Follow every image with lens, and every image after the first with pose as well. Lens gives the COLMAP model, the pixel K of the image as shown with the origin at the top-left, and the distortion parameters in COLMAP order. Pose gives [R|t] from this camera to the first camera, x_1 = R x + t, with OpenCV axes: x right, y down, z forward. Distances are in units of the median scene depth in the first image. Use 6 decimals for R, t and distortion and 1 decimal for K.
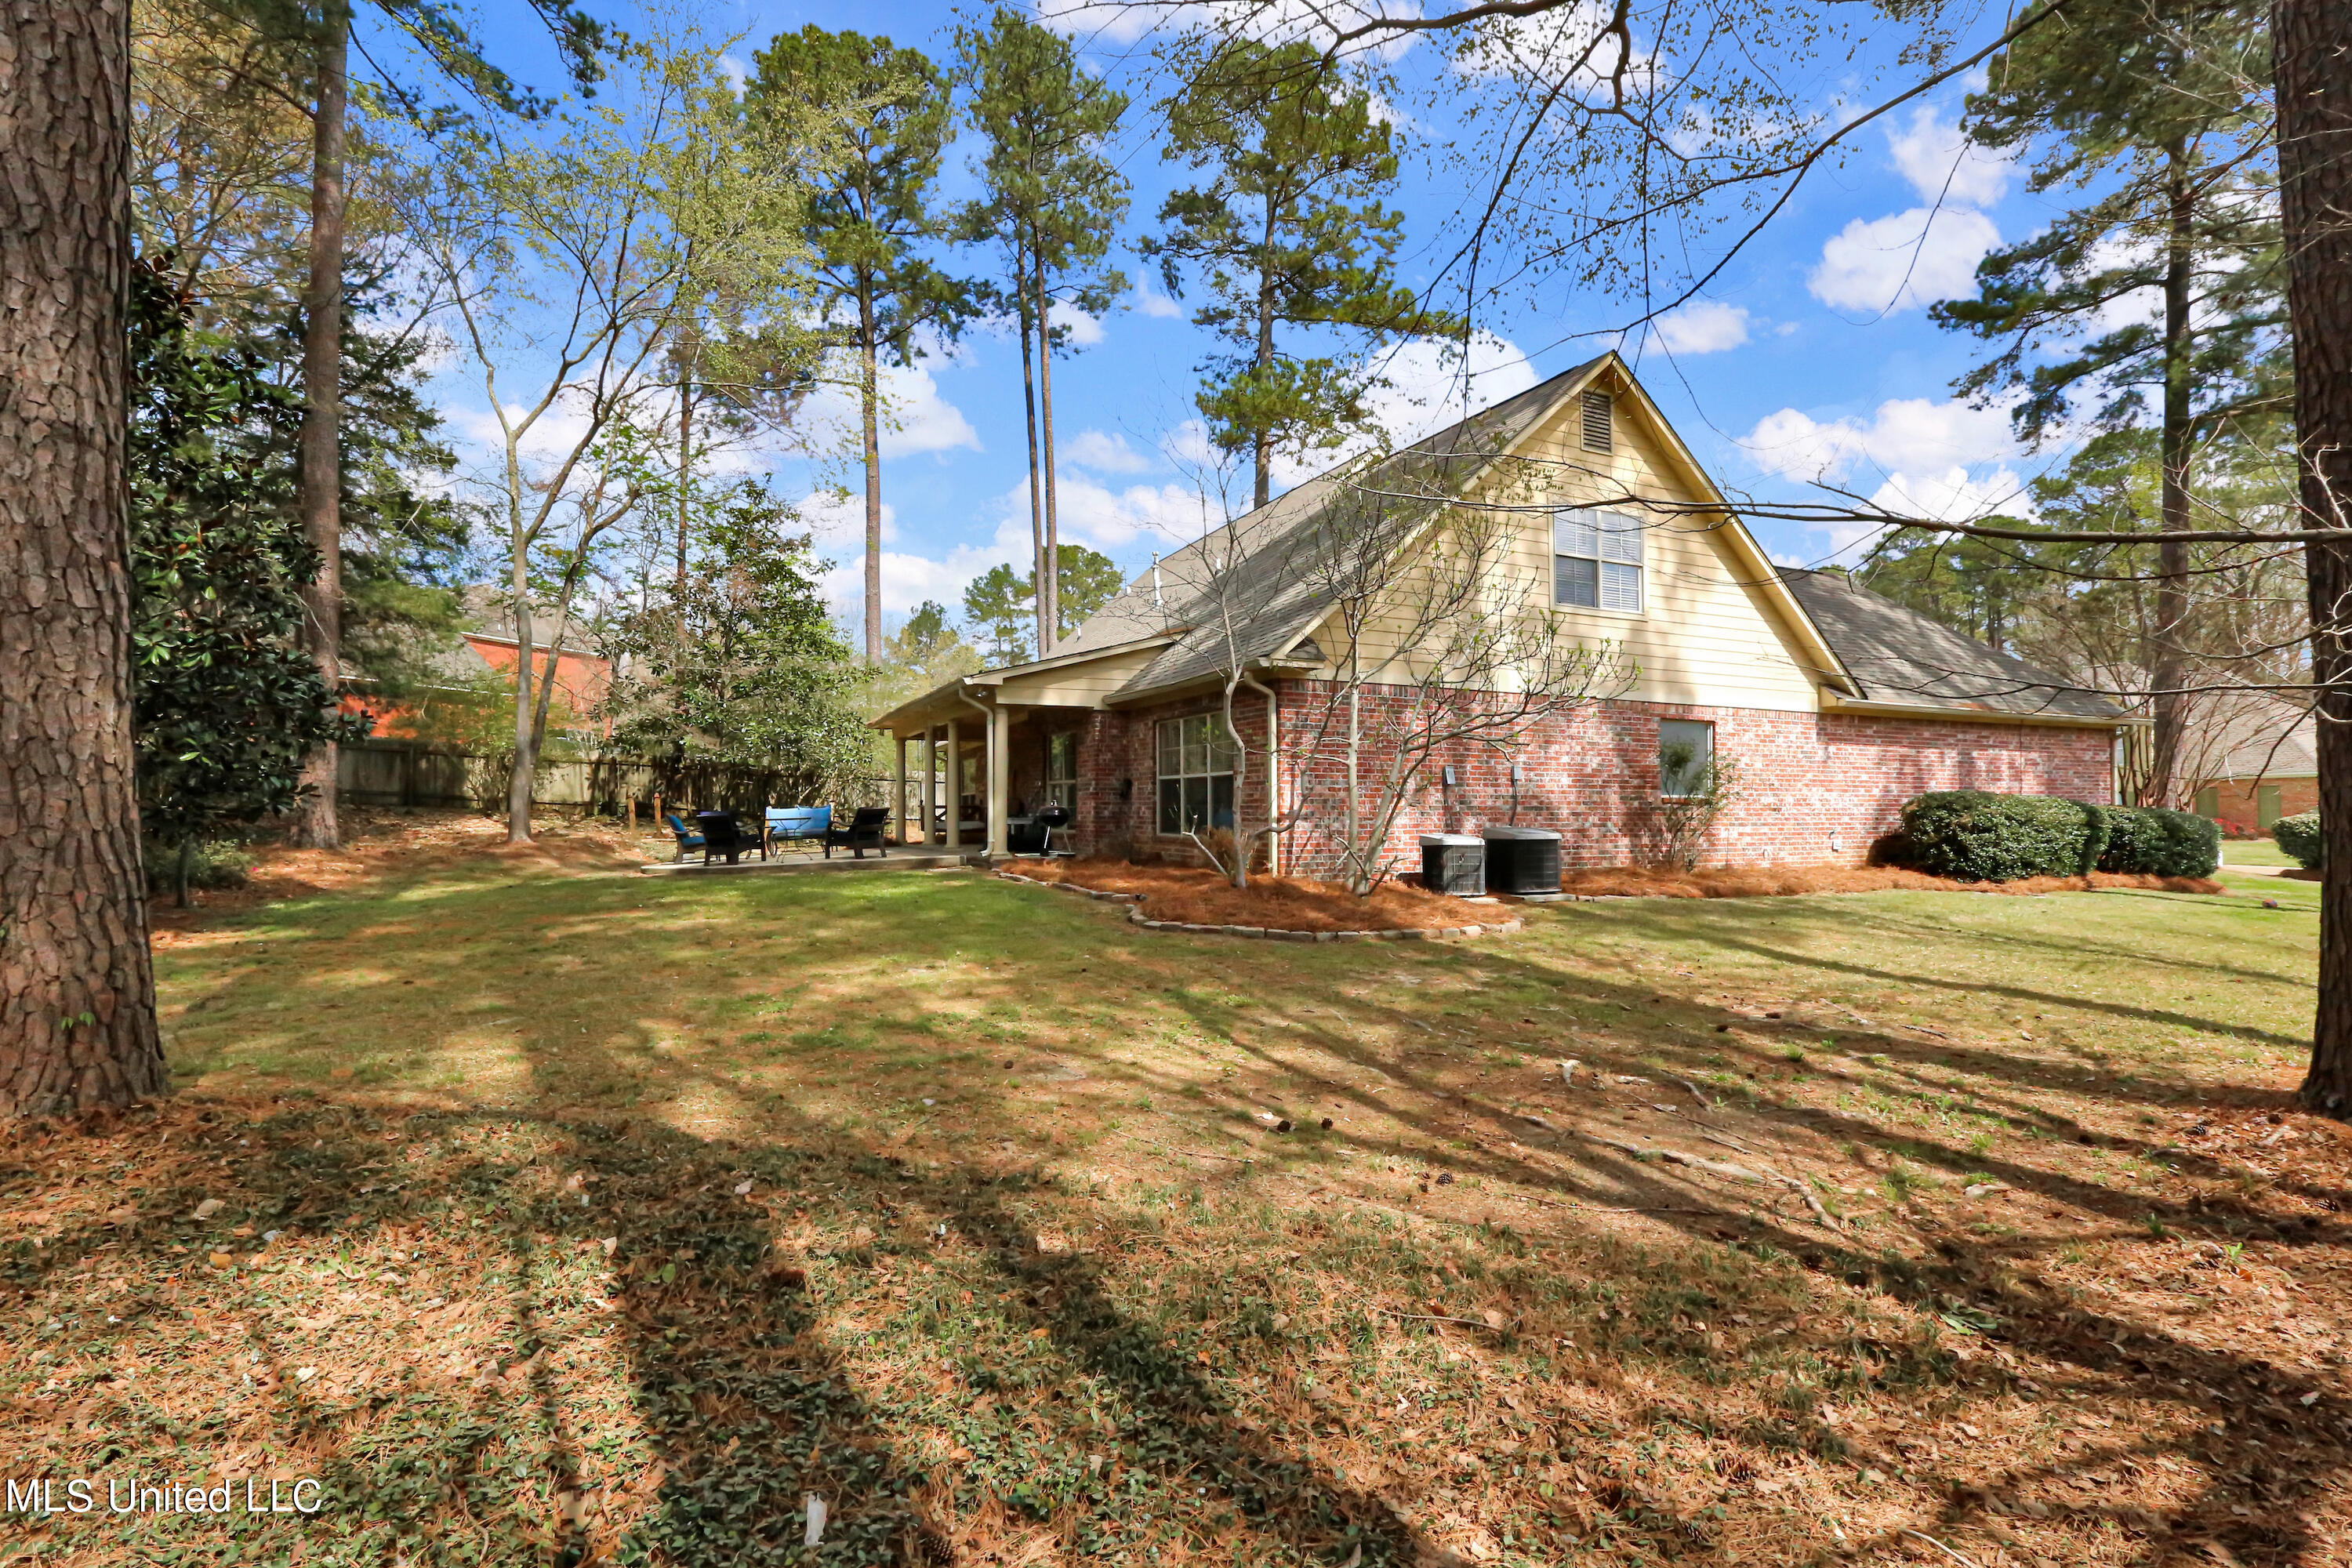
lens RADIAL K [[1097.2, 0, 1174.5], [0, 1097.2, 788.9], [0, 0, 1]] dist [-0.026400, 0.002869]
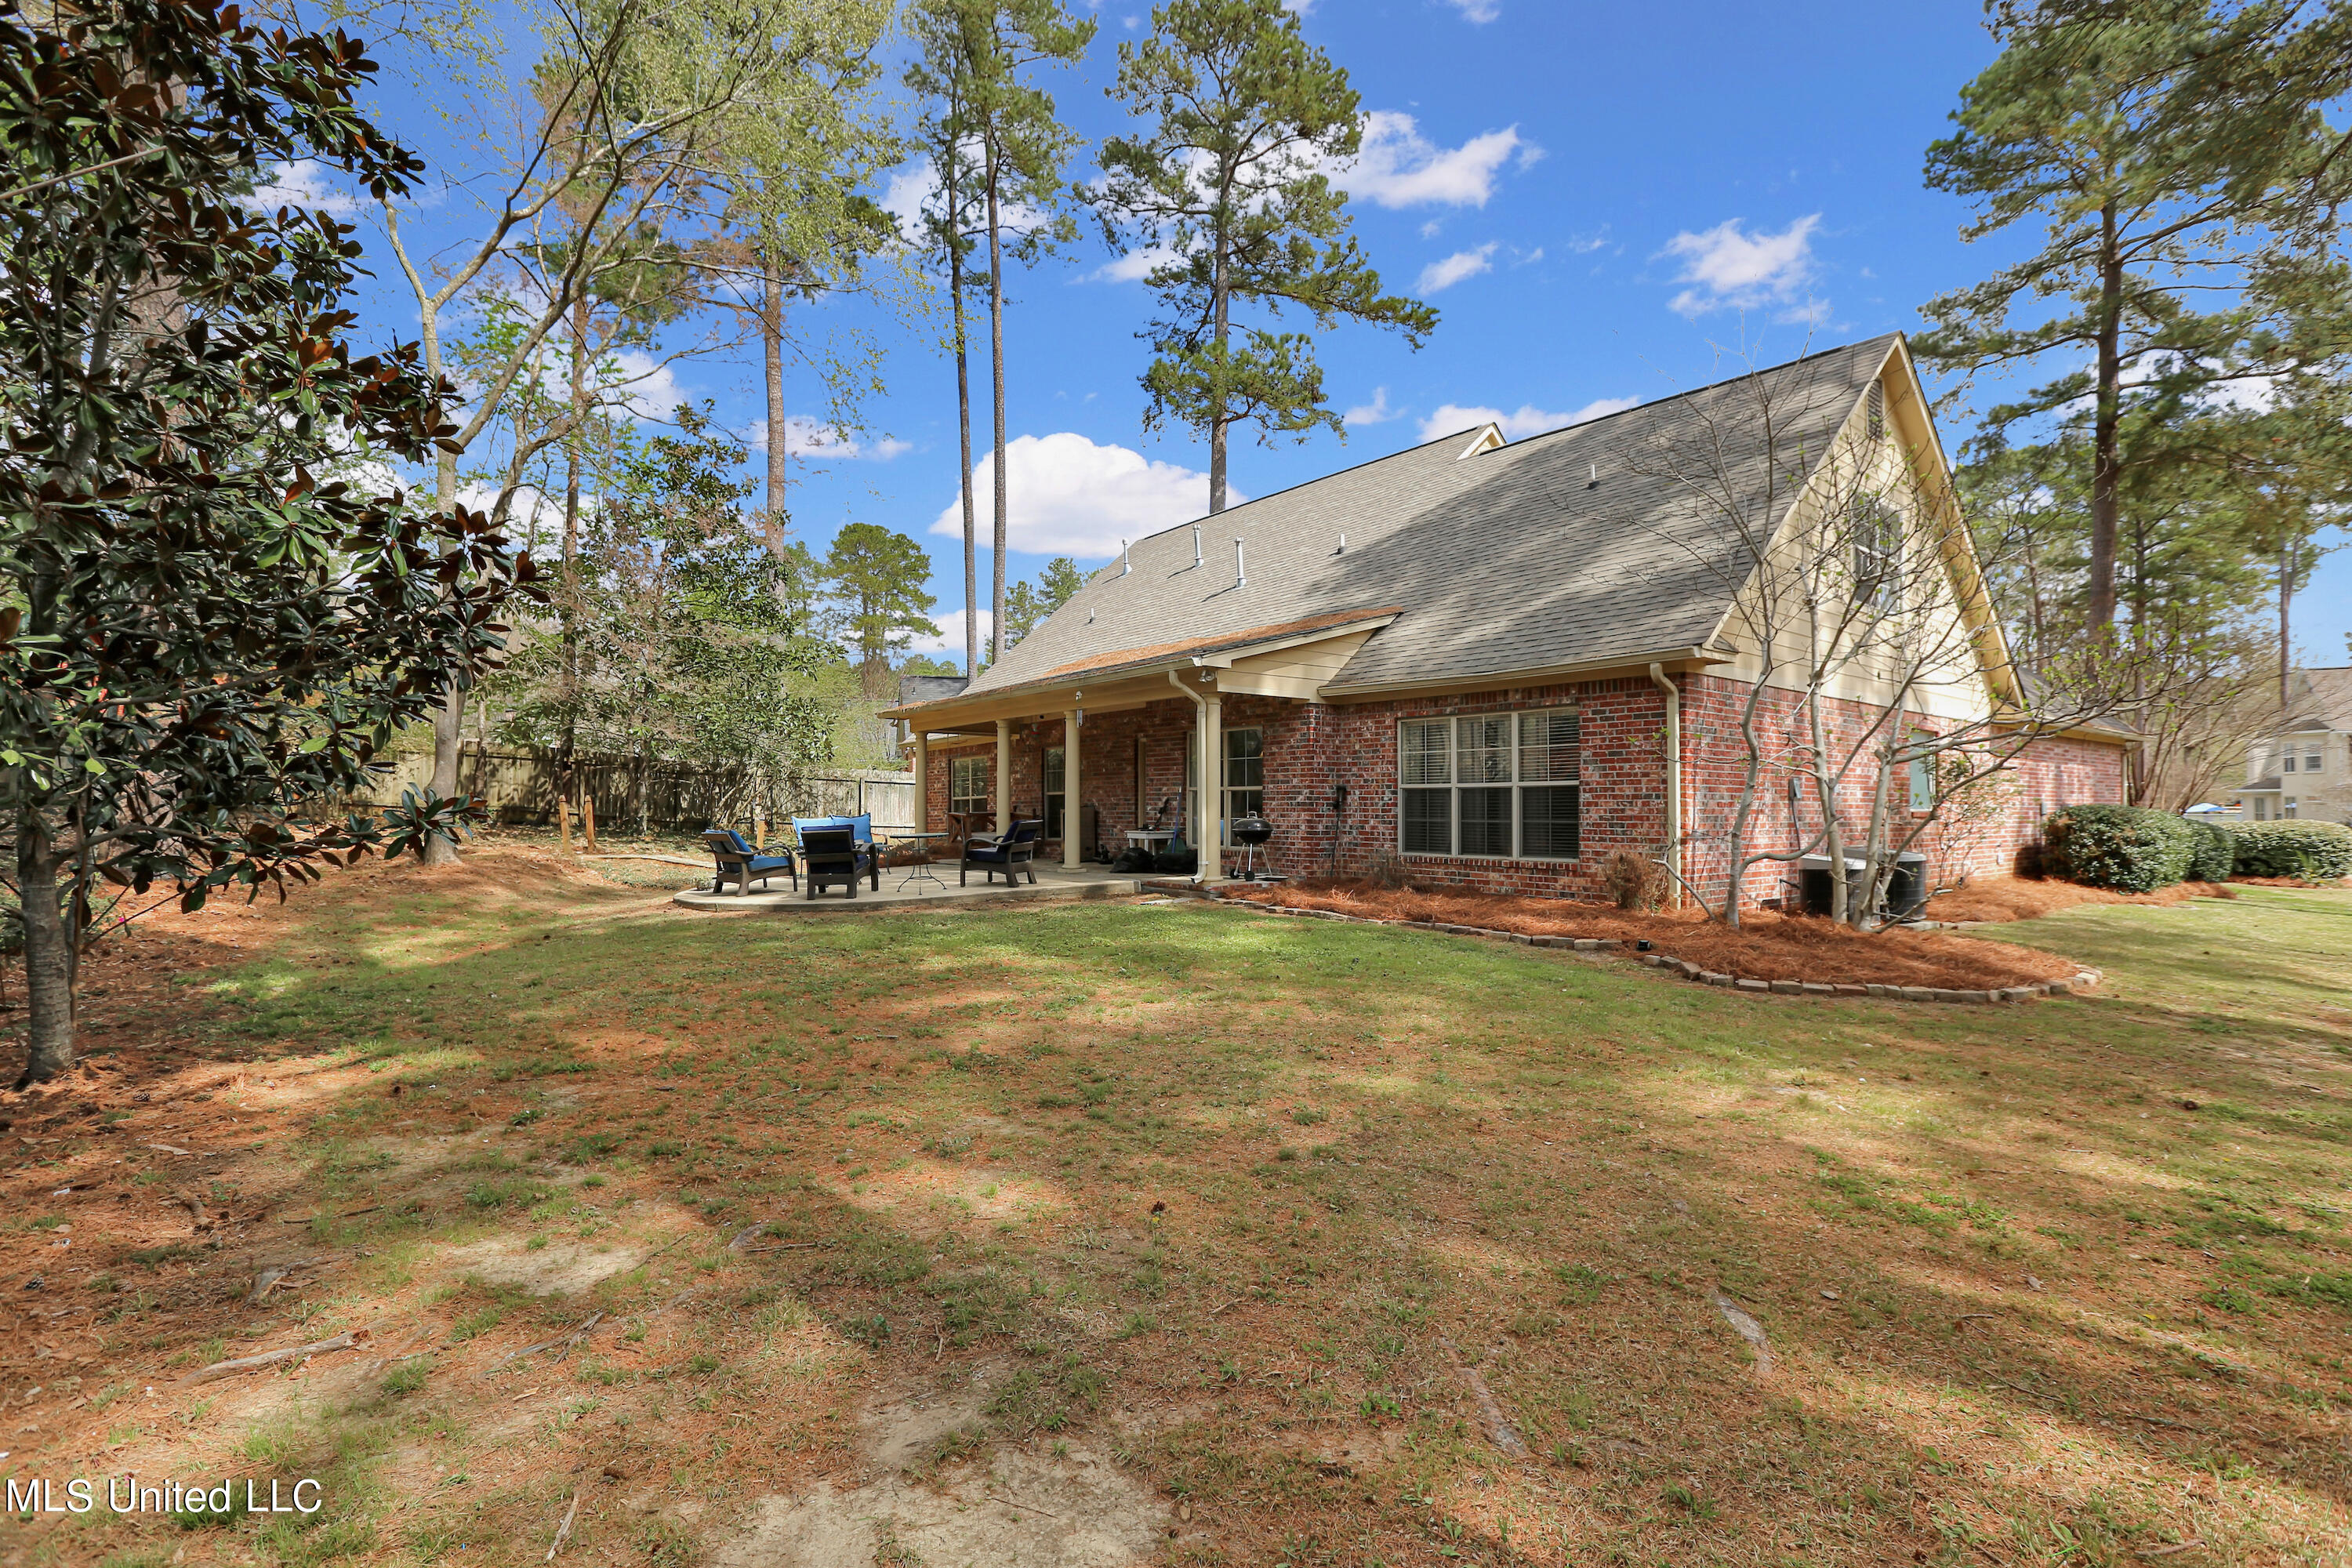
lens RADIAL K [[1097.2, 0, 1177.7], [0, 1097.2, 798.2], [0, 0, 1]] dist [-0.026400, 0.002869]
pose [[0.972594, 0.005221, 0.232452, -0.354954], [-0.007465, 0.999934, 0.008779, -0.006460], [-0.232391, -0.010273, 0.972568, 0.213299]]
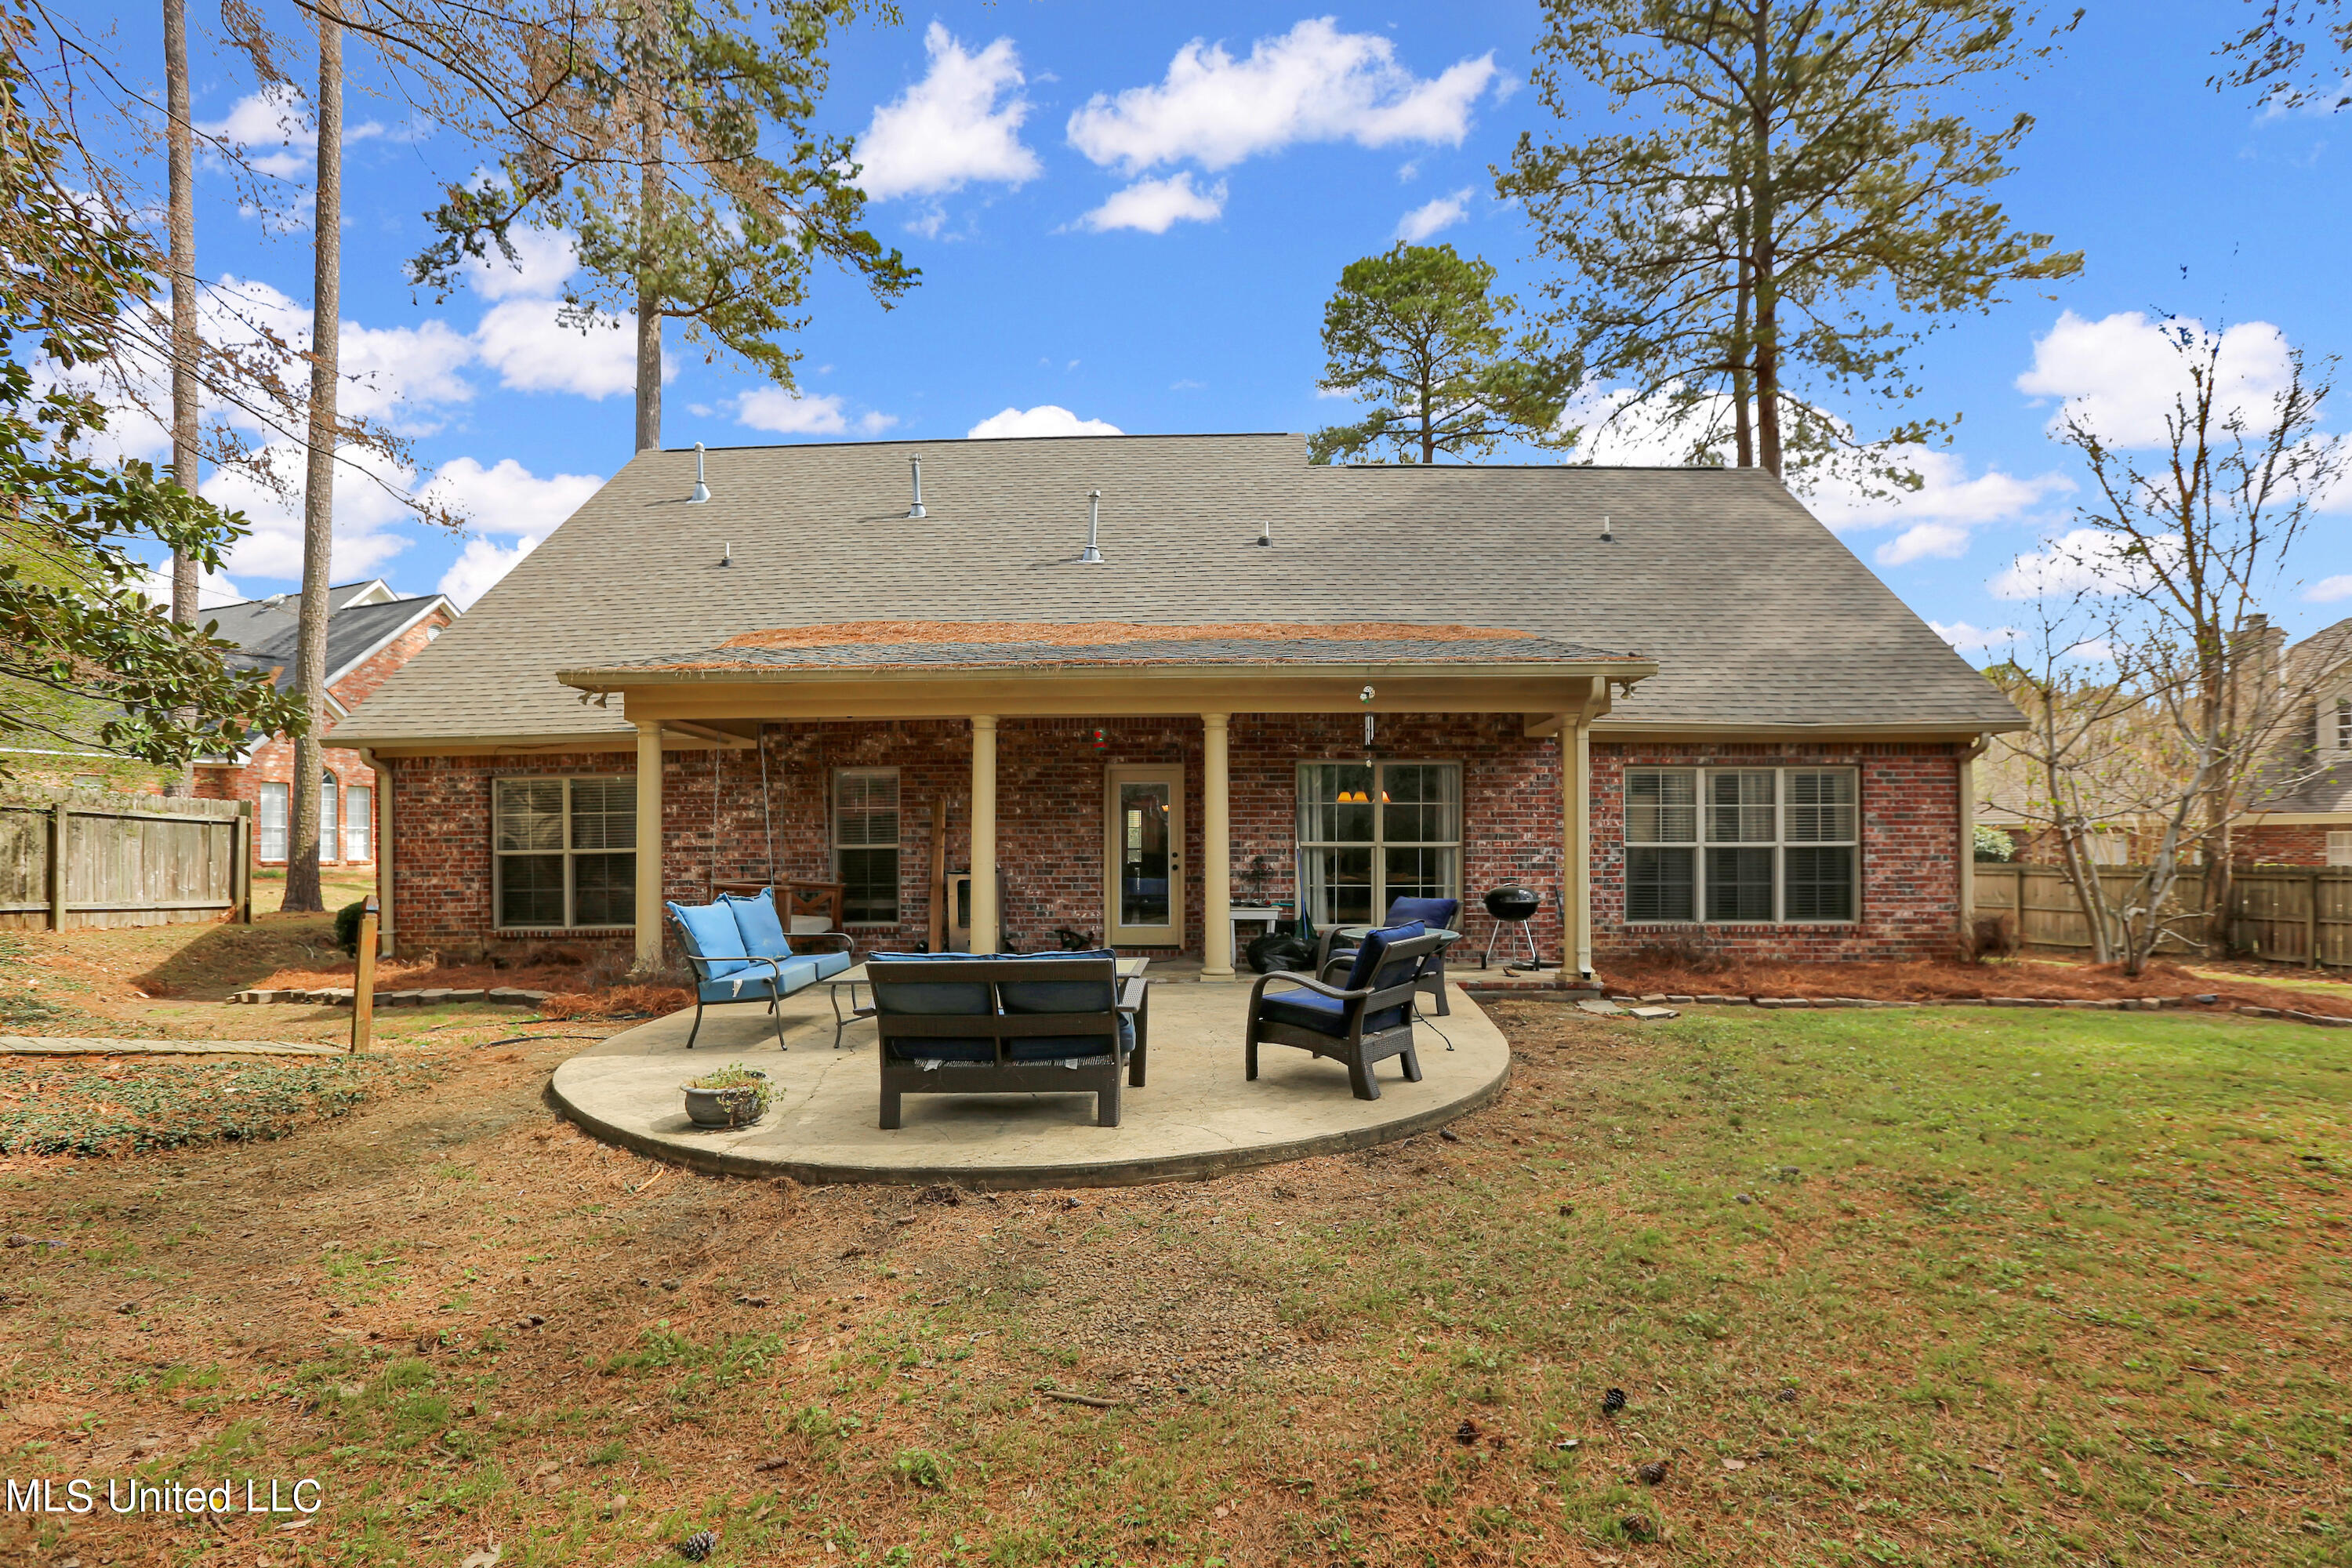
lens RADIAL K [[1097.2, 0, 1180.3], [0, 1097.2, 868.7], [0, 0, 1]] dist [-0.026400, 0.002869]
pose [[0.385106, 0.007146, 0.922844, -0.718207], [-0.013932, 0.999901, -0.001929, 0.009747], [-0.922767, -0.012114, 0.385168, 0.909227]]
